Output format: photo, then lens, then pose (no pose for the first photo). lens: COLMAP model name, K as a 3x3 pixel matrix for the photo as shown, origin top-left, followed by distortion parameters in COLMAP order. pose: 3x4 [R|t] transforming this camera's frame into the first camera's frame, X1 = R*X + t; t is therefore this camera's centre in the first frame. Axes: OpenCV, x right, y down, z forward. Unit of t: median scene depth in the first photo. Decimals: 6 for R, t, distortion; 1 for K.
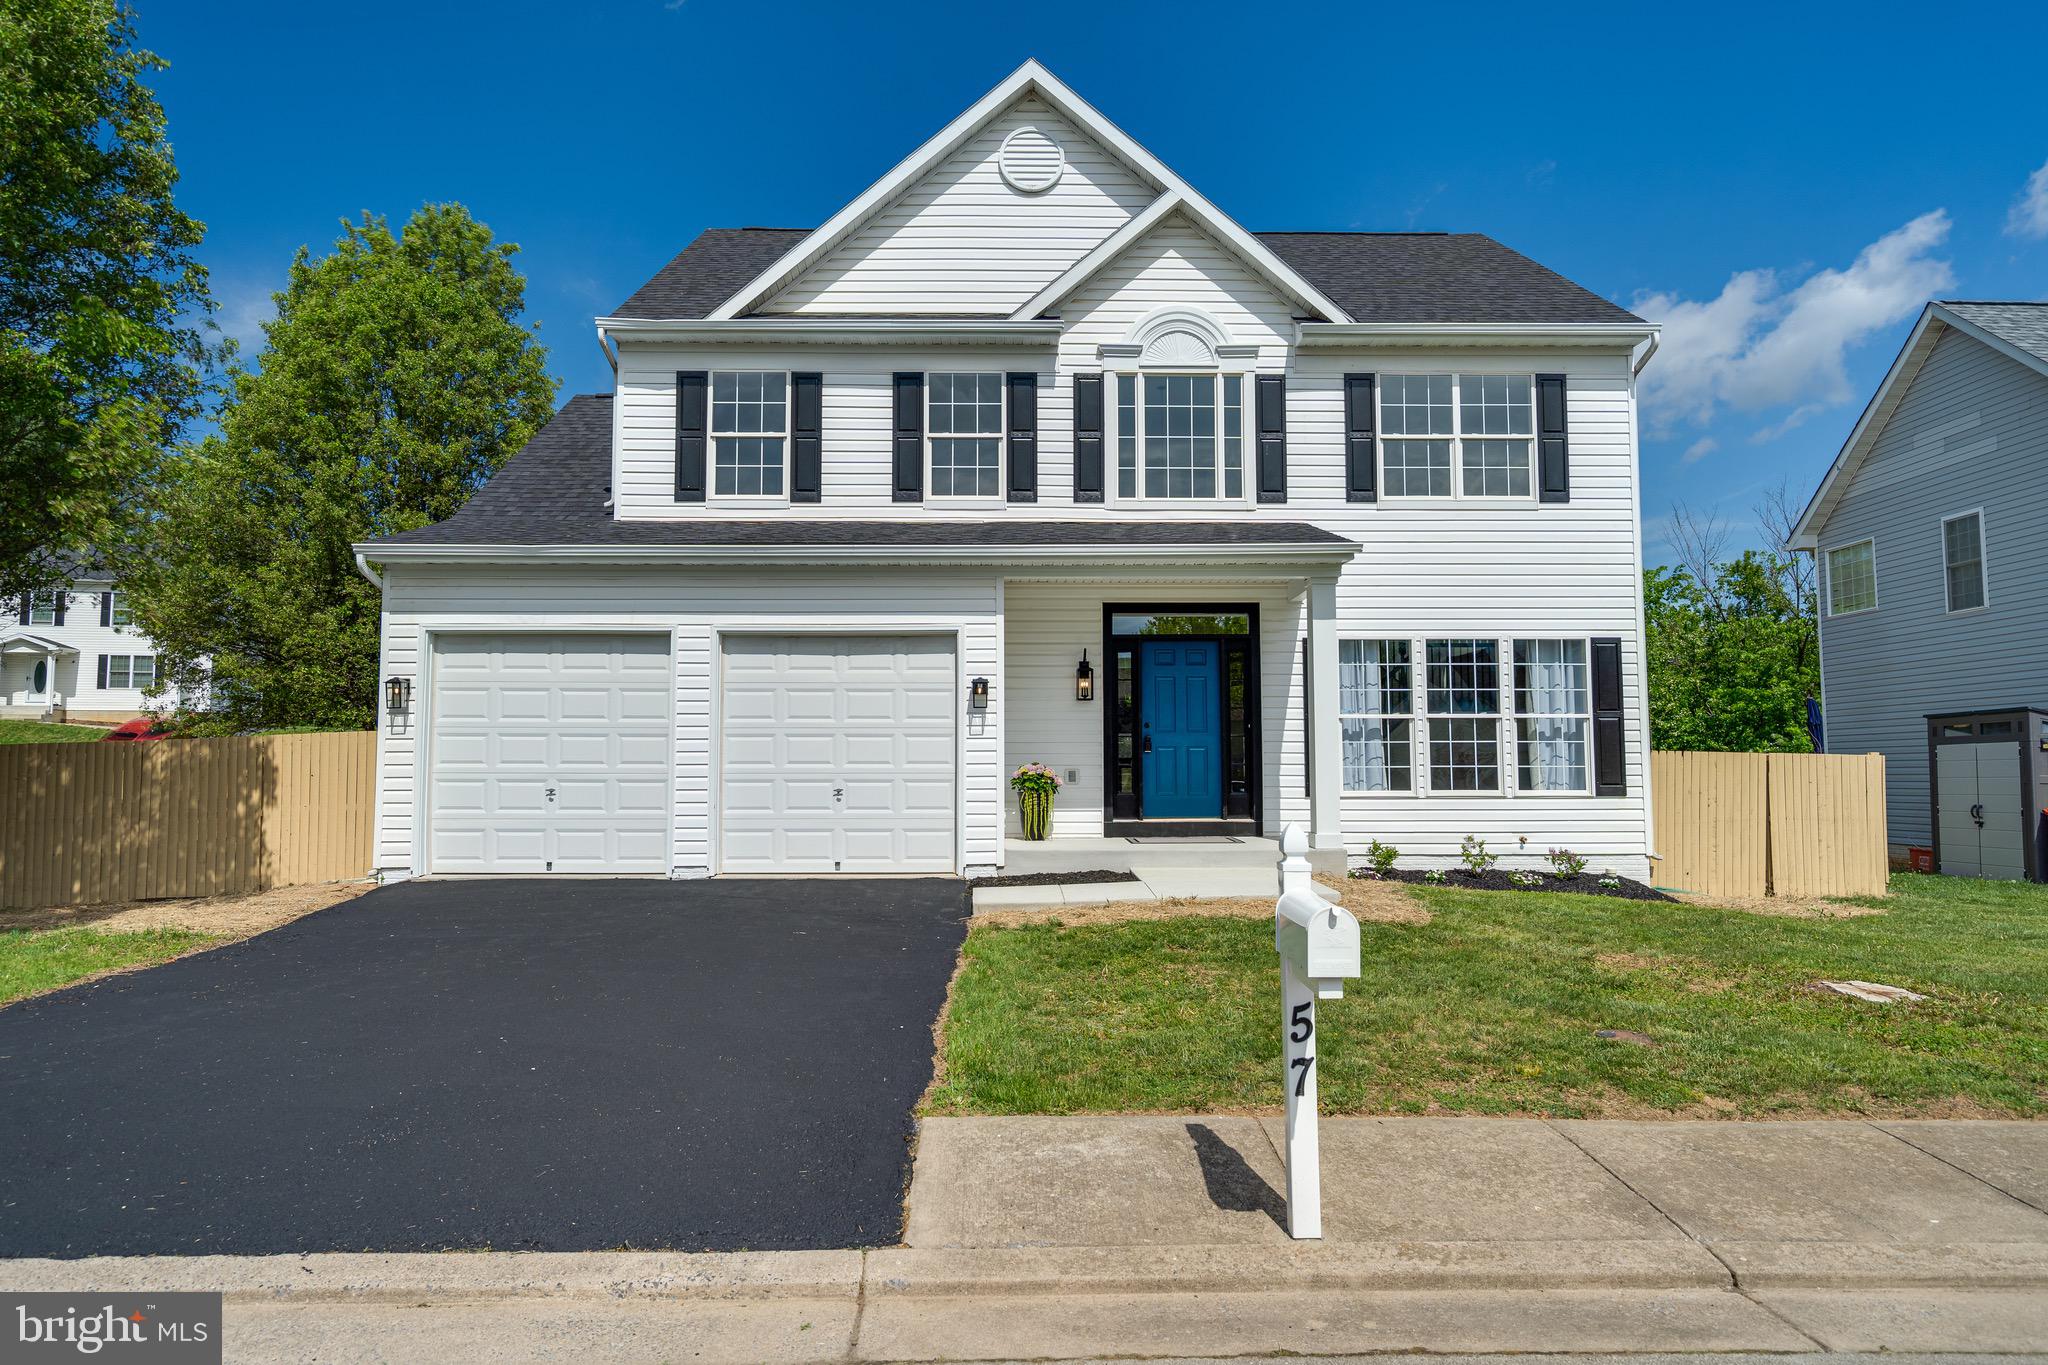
lens RADIAL K [[1205.5, 0, 1008.9], [0, 1205.5, 678.2], [0, 0, 1]] dist [0.009751, -0.006136]
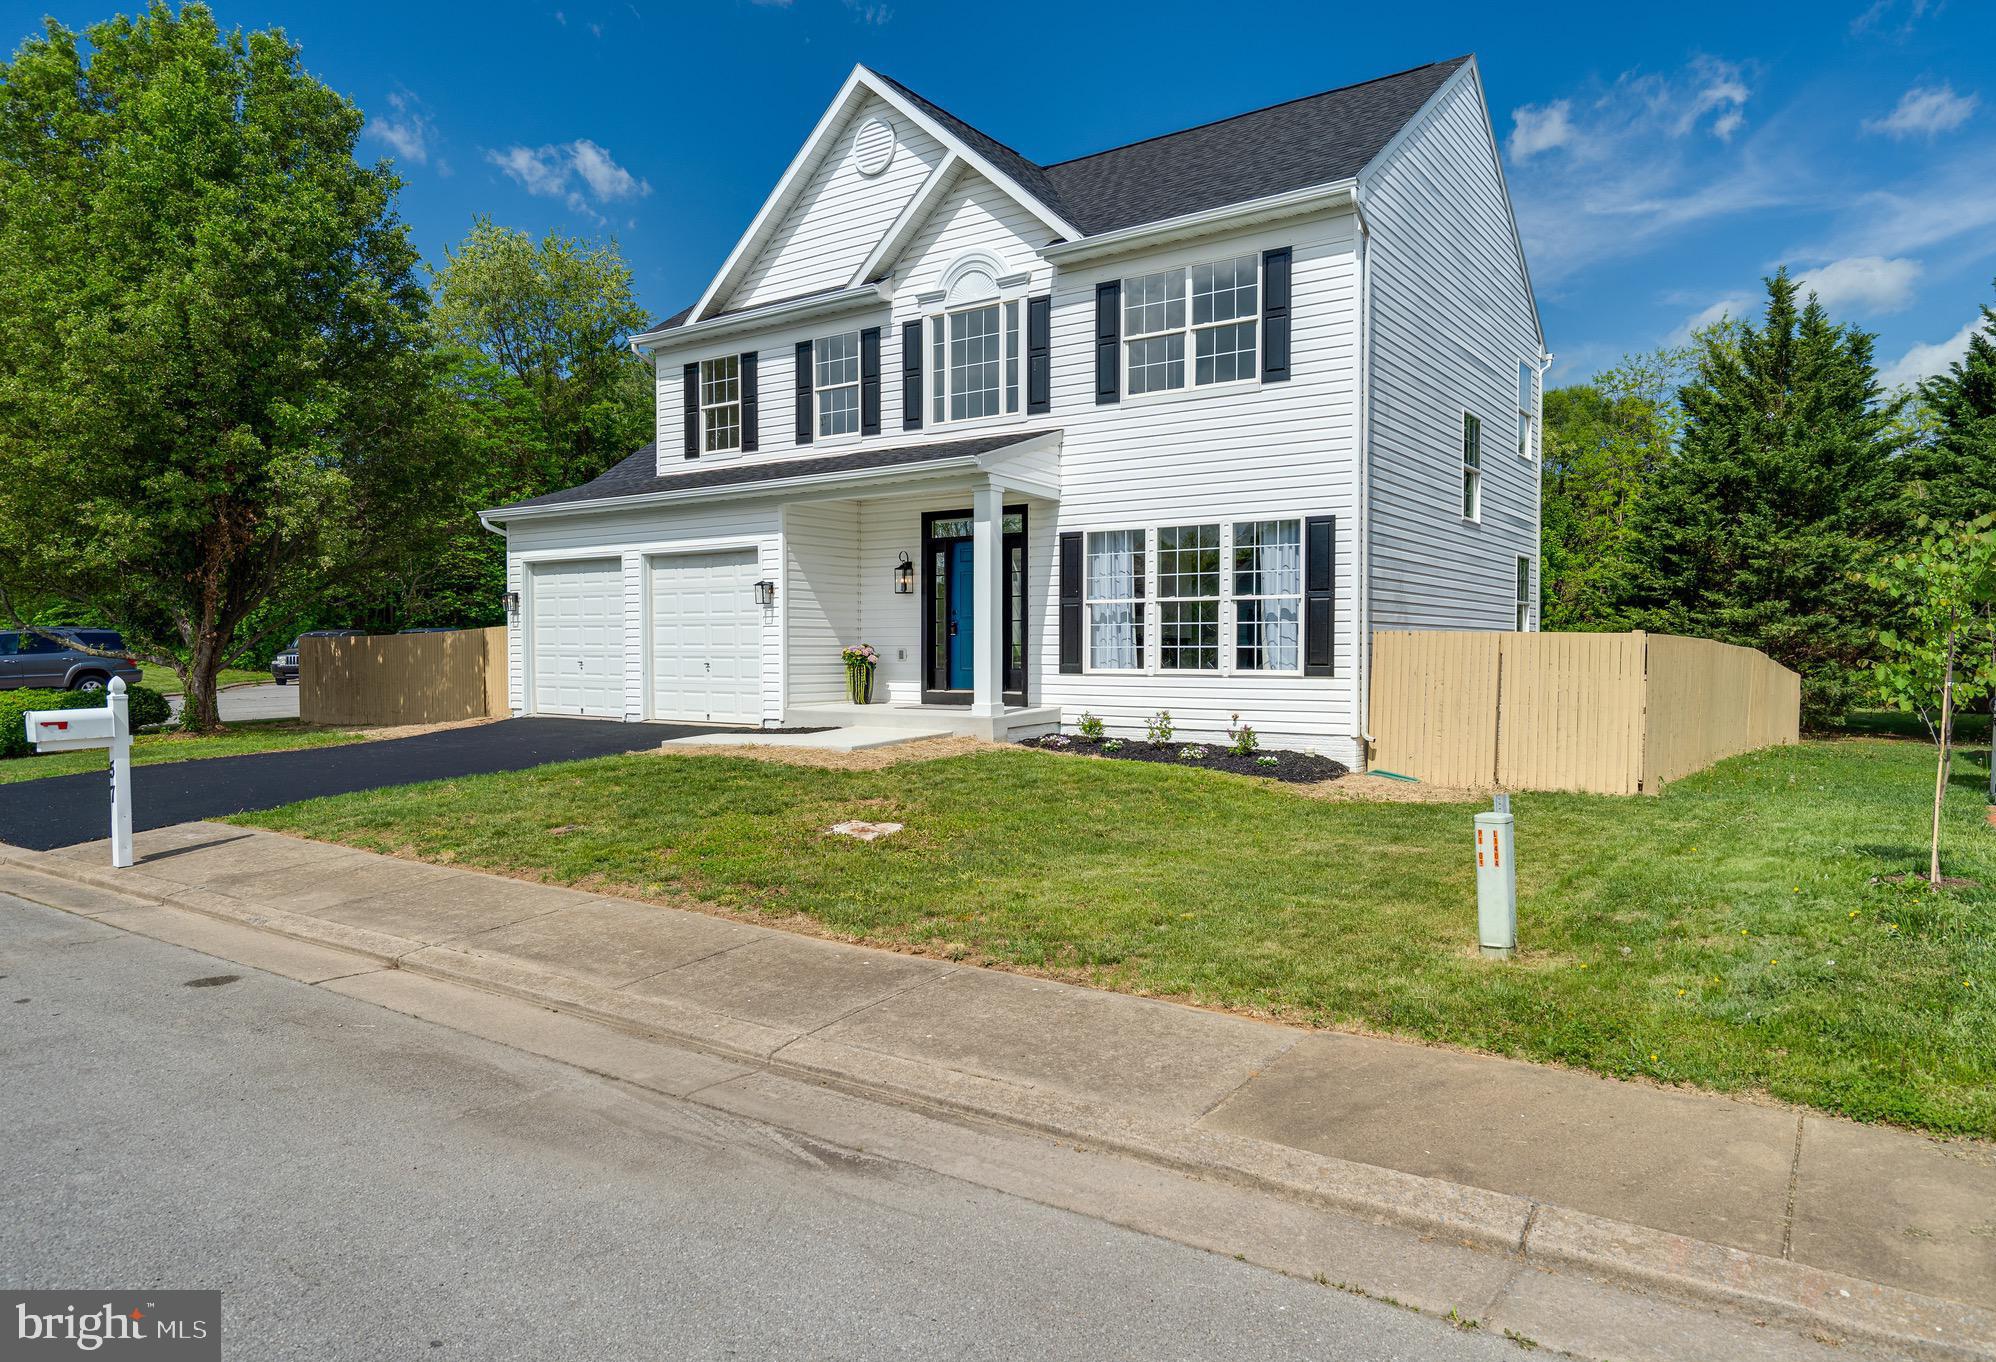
lens RADIAL K [[1264.6, 0, 994.7], [0, 1264.6, 674.8], [0, 0, 1]] dist [0.013349, -0.000612]
pose [[0.805880, 0.012891, -0.591938, 0.887279], [0.042690, 0.995896, 0.079807, 0.001642], [0.590538, -0.089584, 0.802022, 0.005077]]
